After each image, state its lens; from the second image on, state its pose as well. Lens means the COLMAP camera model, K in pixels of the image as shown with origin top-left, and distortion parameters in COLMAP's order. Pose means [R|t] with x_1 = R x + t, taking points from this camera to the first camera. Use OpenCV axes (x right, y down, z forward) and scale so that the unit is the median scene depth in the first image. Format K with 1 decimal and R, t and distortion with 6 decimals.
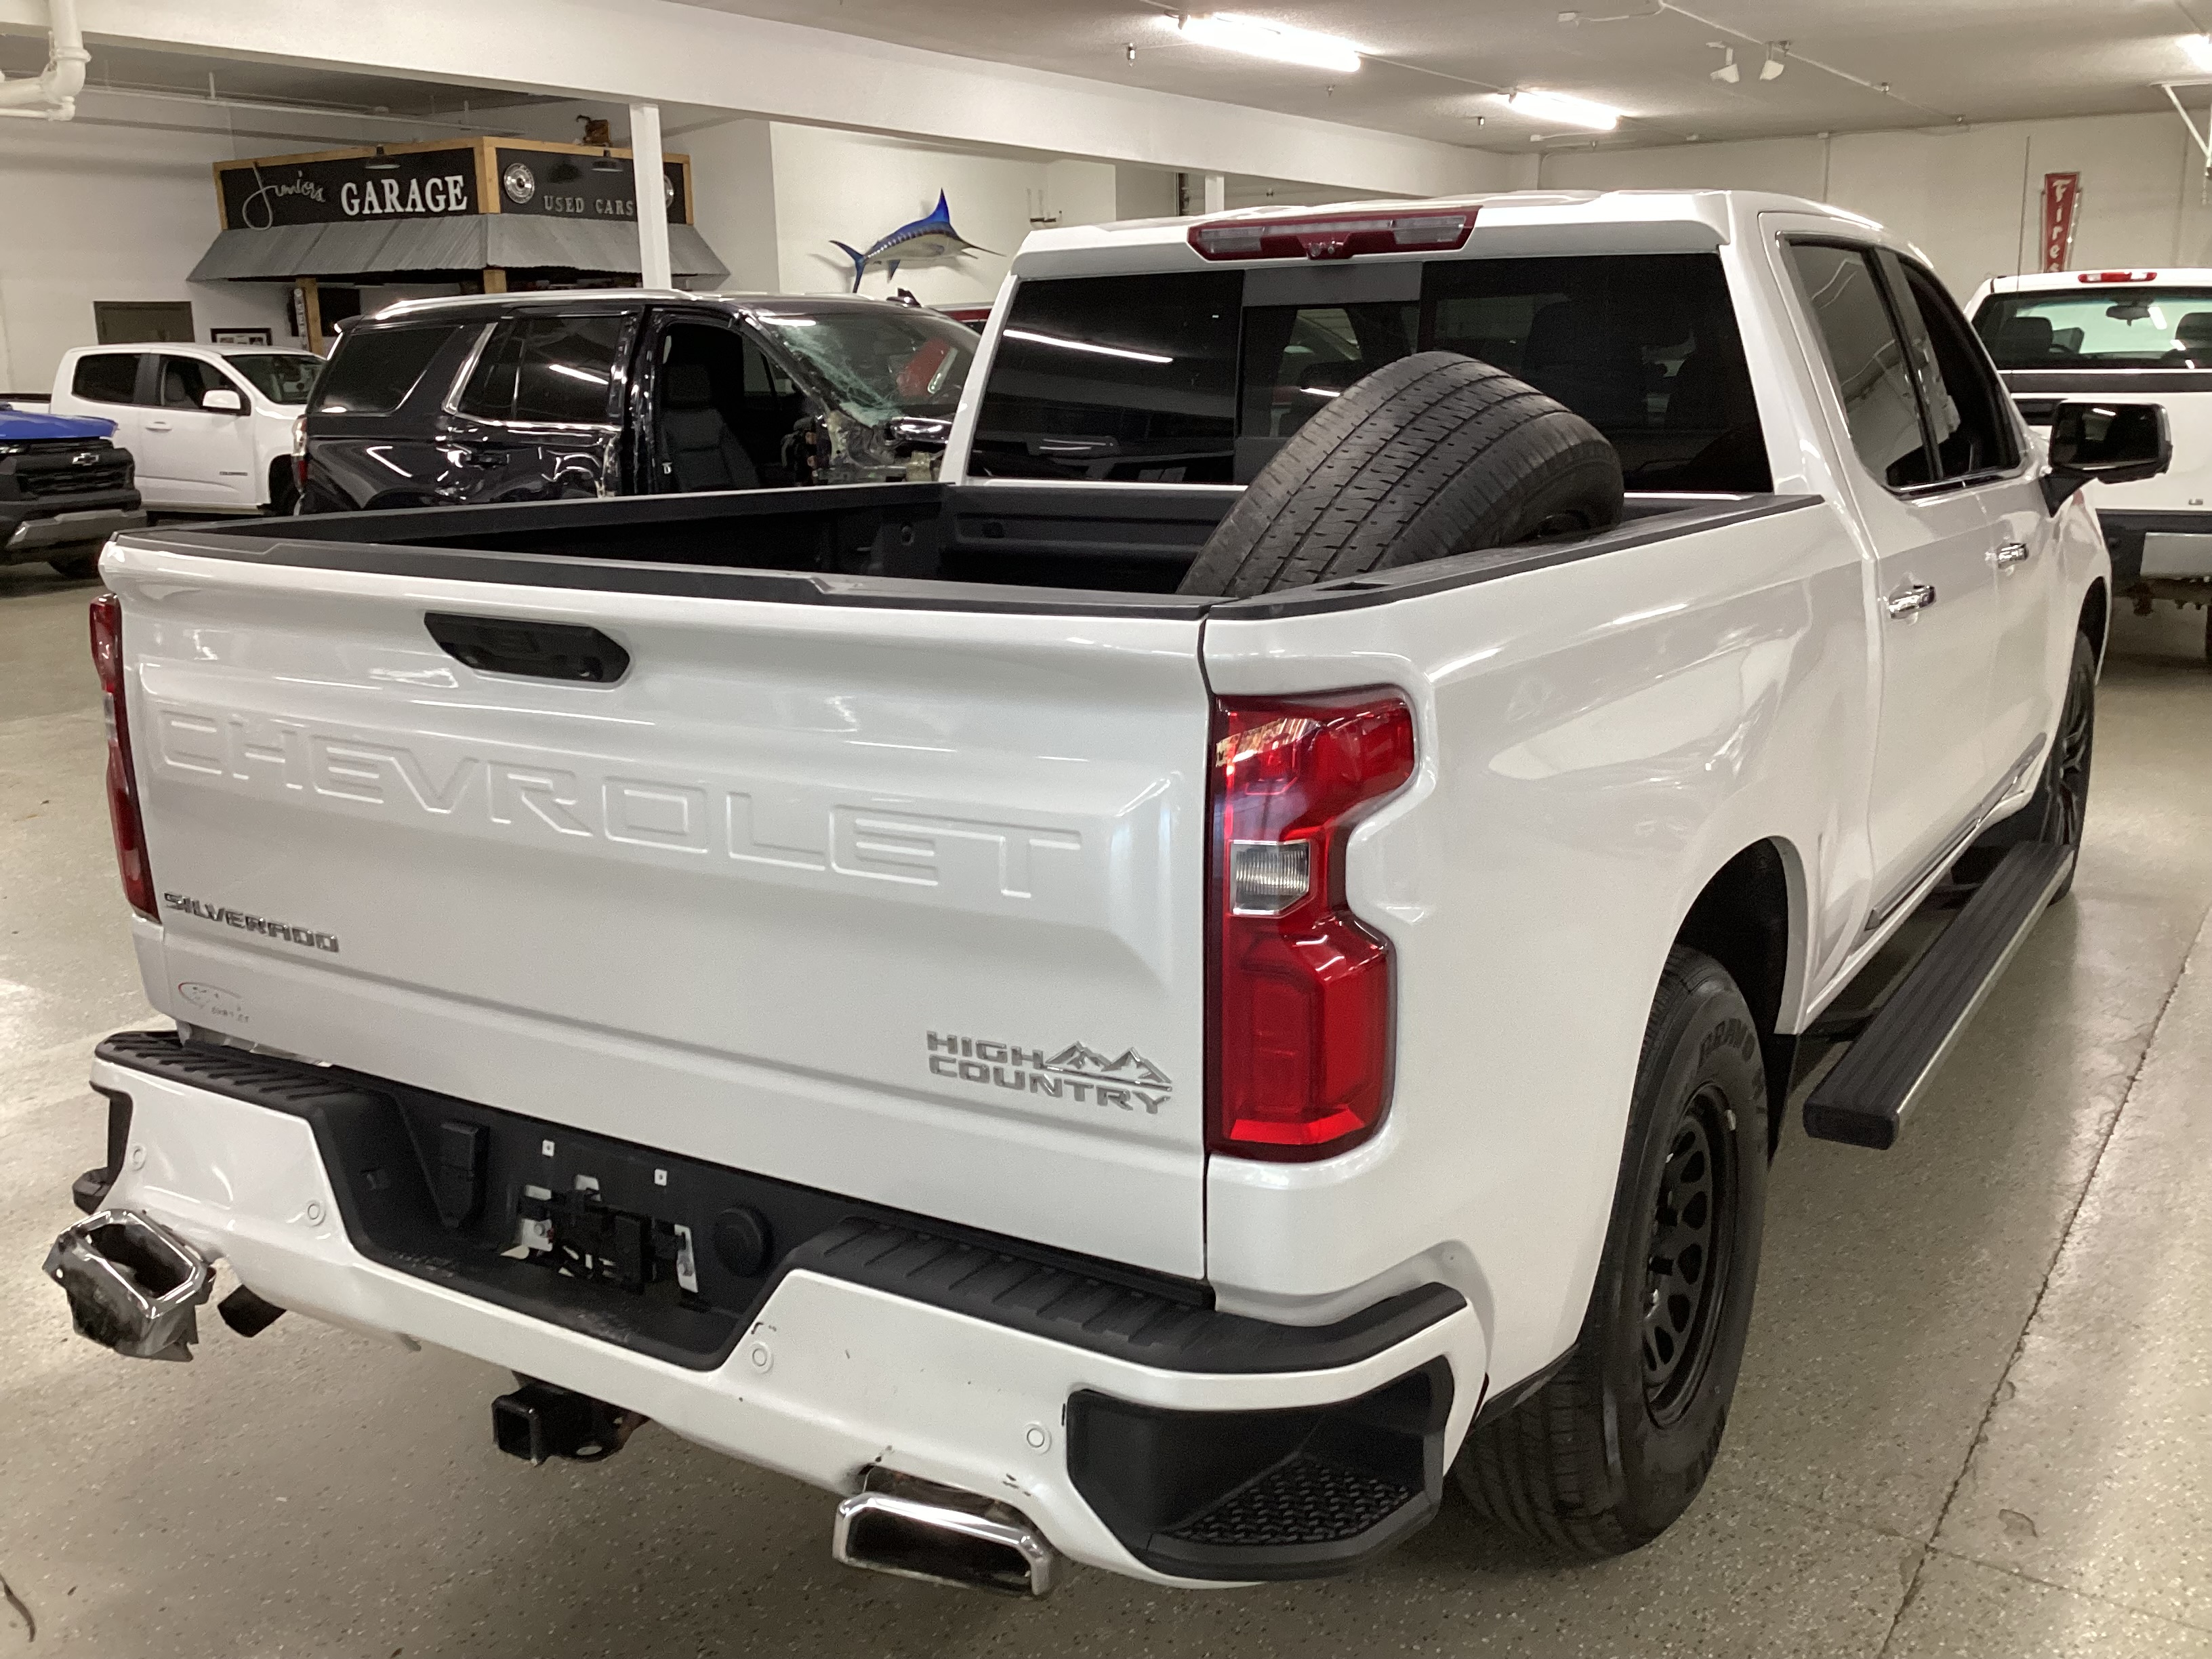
lens RADIAL K [[2021.4, 0, 1106.0], [0, 2021.4, 829.5], [0, 0, 1]] dist [0.117225, -0.245332]
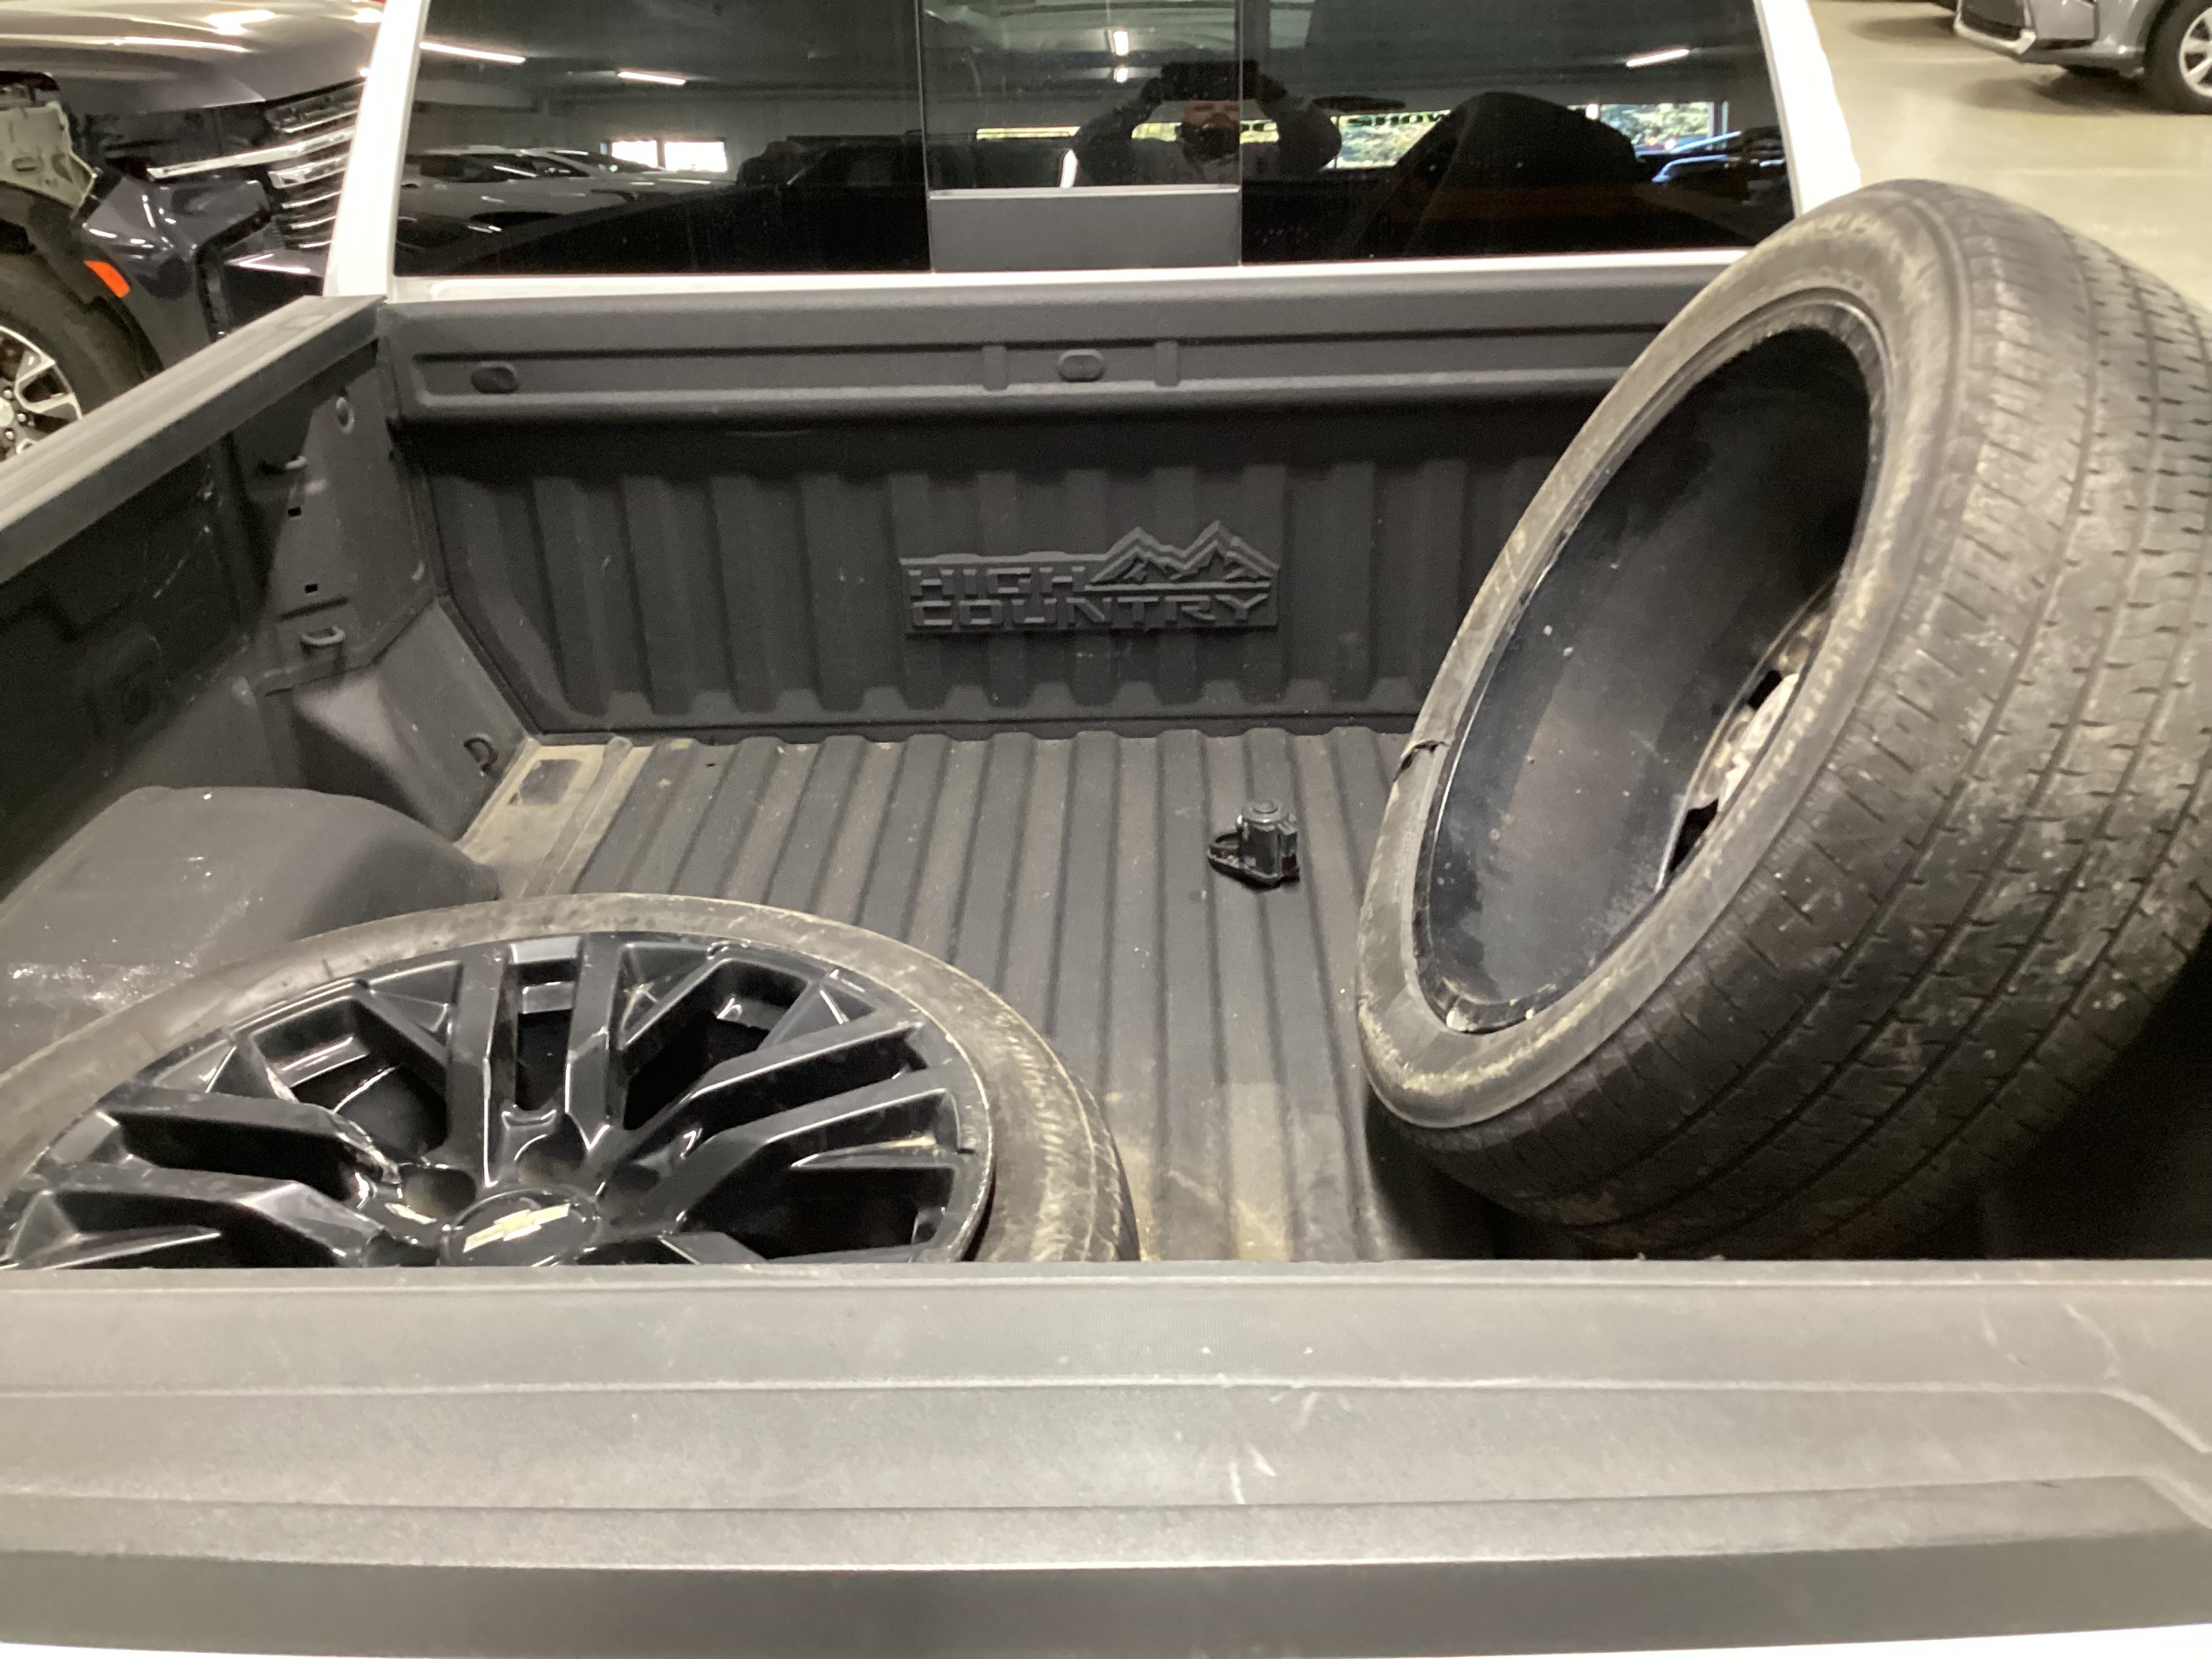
lens RADIAL K [[1997.1, 0, 1106.0], [0, 1997.1, 829.5], [0, 0, 1]] dist [0.106660, -0.181859]
pose [[0.860531, -0.233639, 0.452659, -0.307002], [0.122228, 0.957358, 0.261774, -0.244622], [-0.494517, -0.169937, 0.852393, 0.645539]]
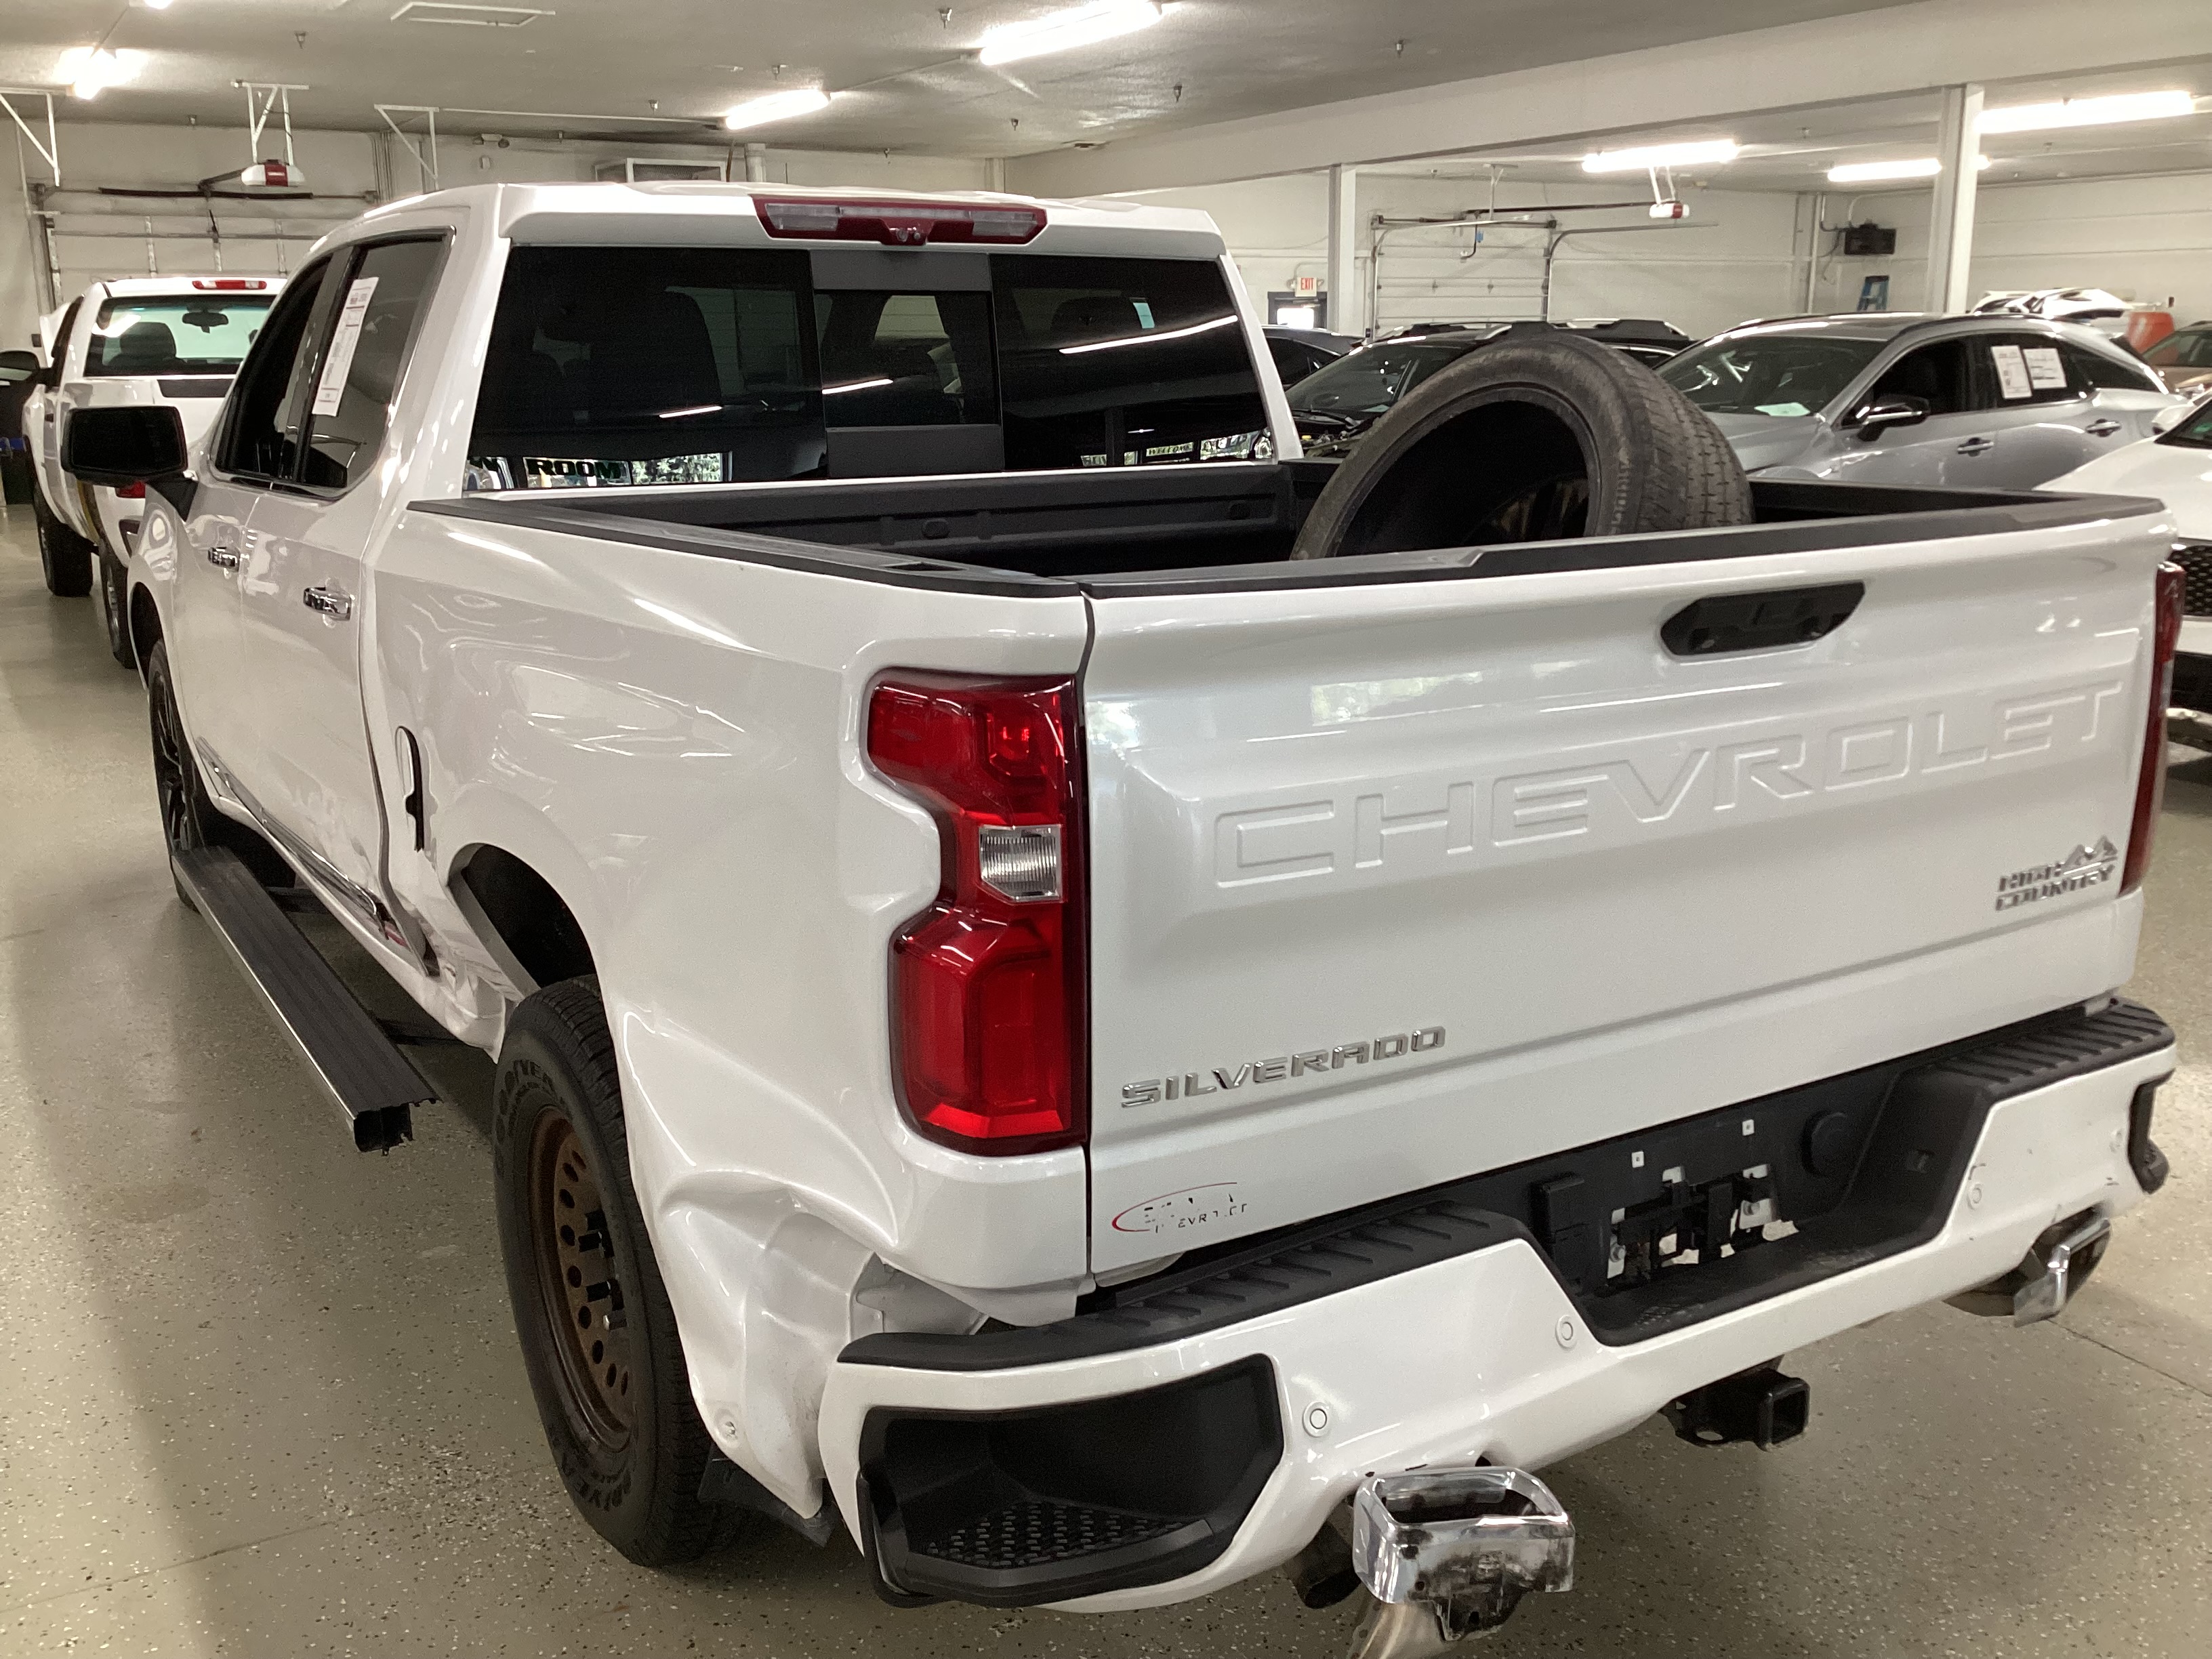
lens RADIAL K [[1997.1, 0, 1106.0], [0, 1997.1, 829.5], [0, 0, 1]] dist [0.106660, -0.181859]
pose [[0.444116, -0.200114, 0.873336, -1.098536], [0.204330, 0.971674, 0.118739, -0.145009], [-0.872359, 0.125715, 0.472425, 0.707153]]
